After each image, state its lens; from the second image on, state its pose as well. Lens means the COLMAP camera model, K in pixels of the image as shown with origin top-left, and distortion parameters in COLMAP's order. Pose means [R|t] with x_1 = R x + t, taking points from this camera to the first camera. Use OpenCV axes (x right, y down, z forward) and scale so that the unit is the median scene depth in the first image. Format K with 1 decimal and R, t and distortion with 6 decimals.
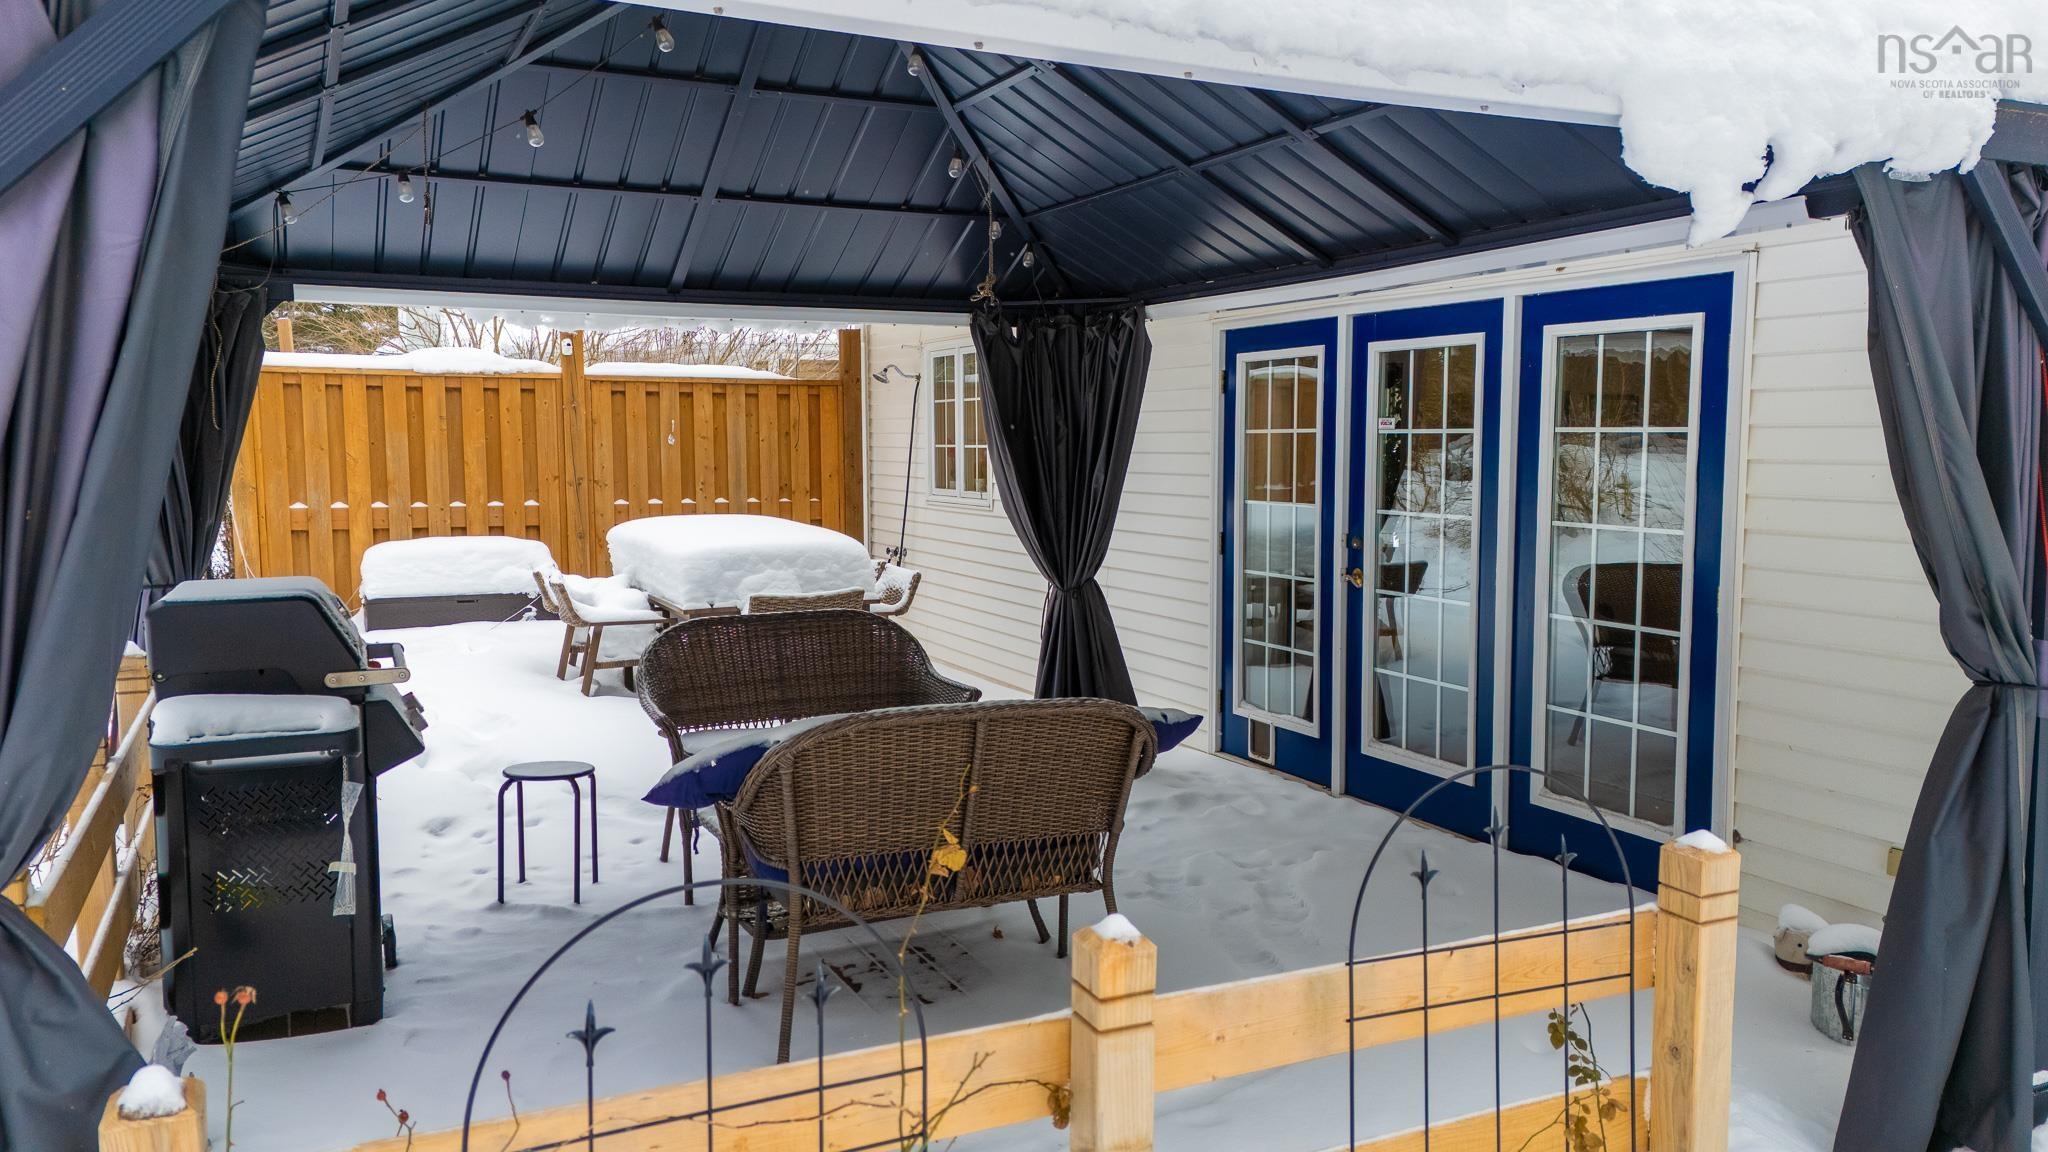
lens RADIAL K [[1483.2, 0, 1024.0], [0, 1483.2, 576.0], [0, 0, 1]] dist [0.076691, -0.001991]
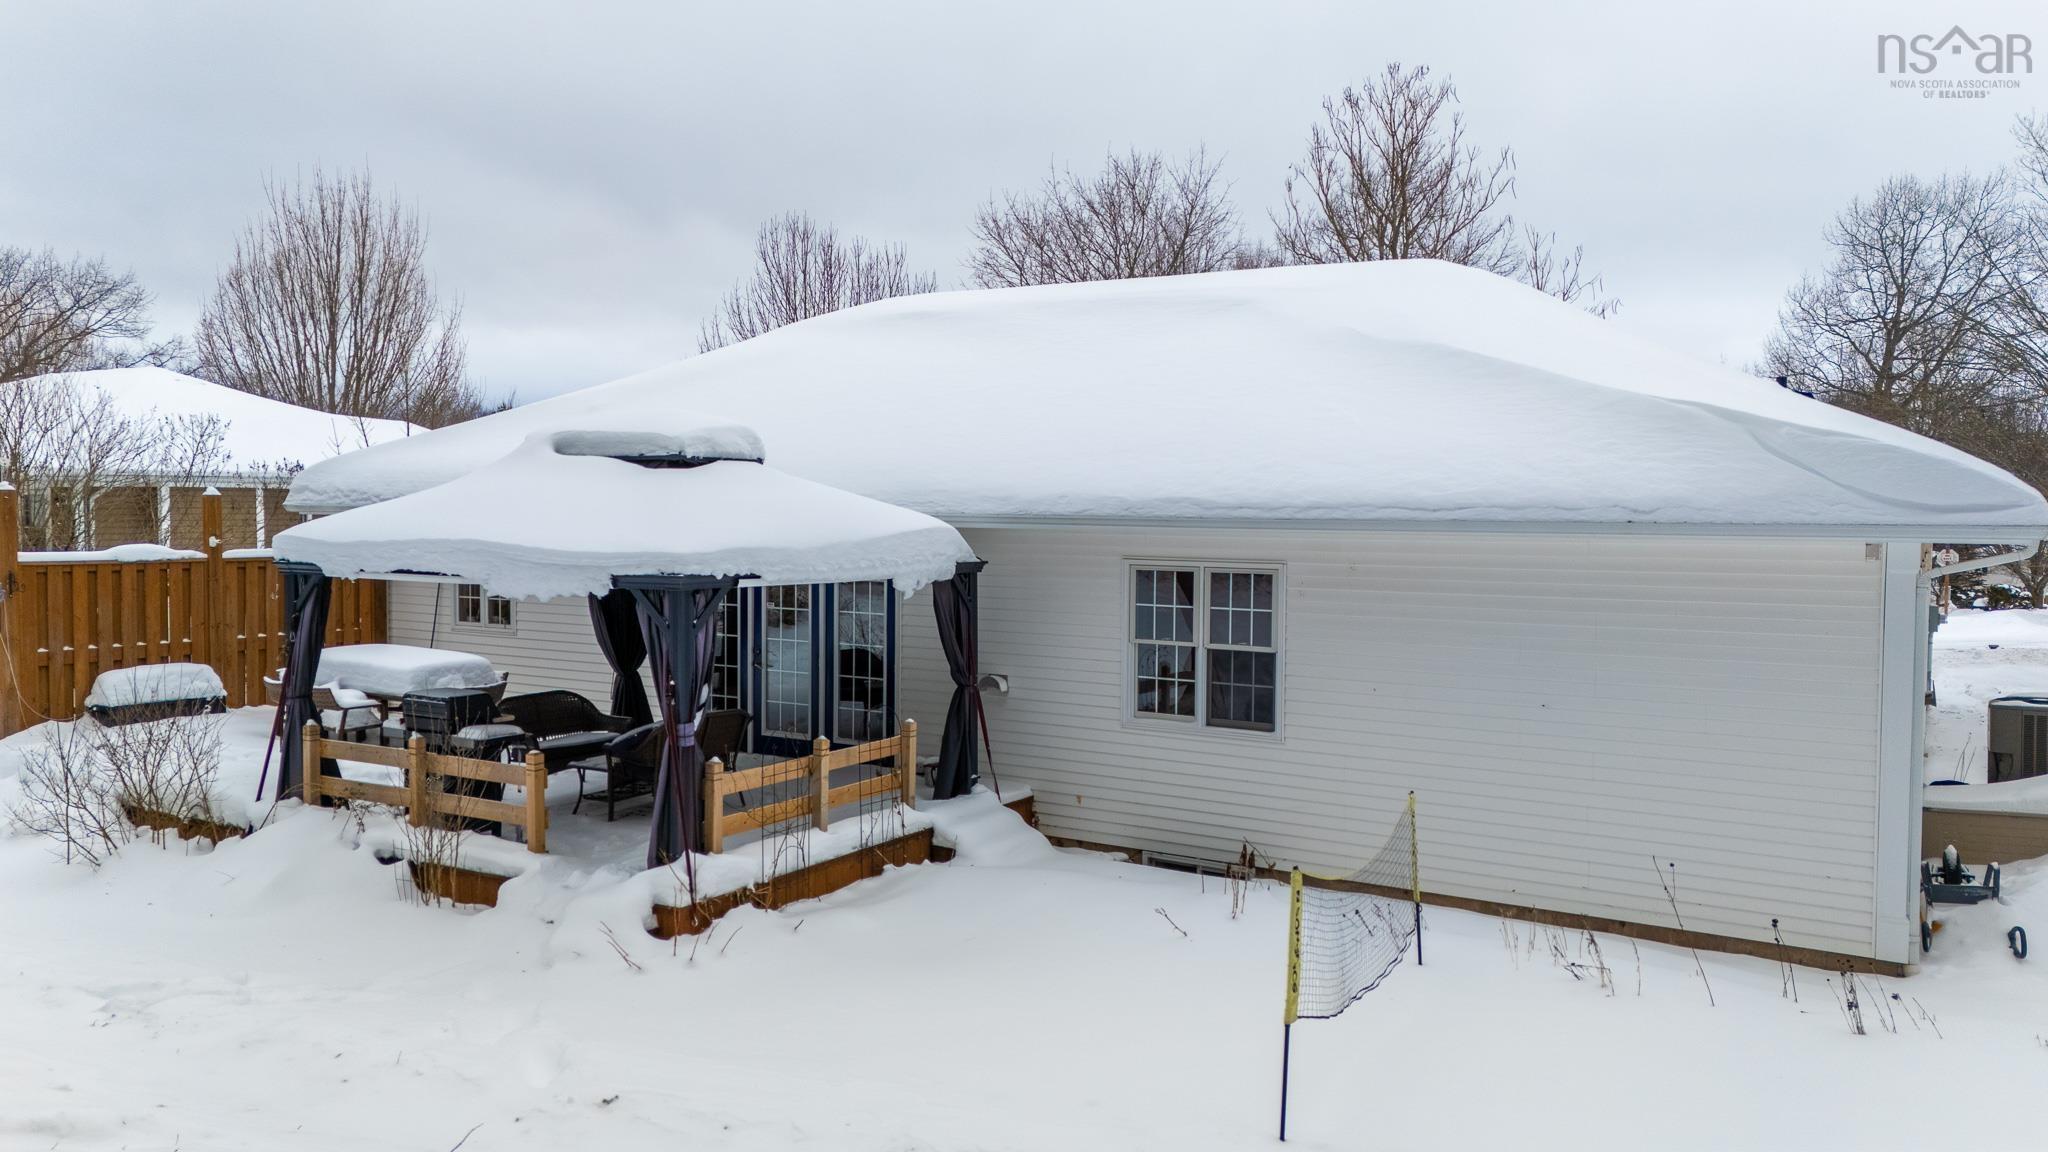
lens RADIAL K [[1440.3, 0, 1024.0], [0, 1440.3, 576.0], [0, 0, 1]] dist [-0.000091, -0.000876]
pose [[0.830944, -0.017601, 0.556077, -0.465177], [0.042730, 0.998566, -0.032244, -0.031960], [-0.554712, 0.050555, 0.830505, -0.788221]]
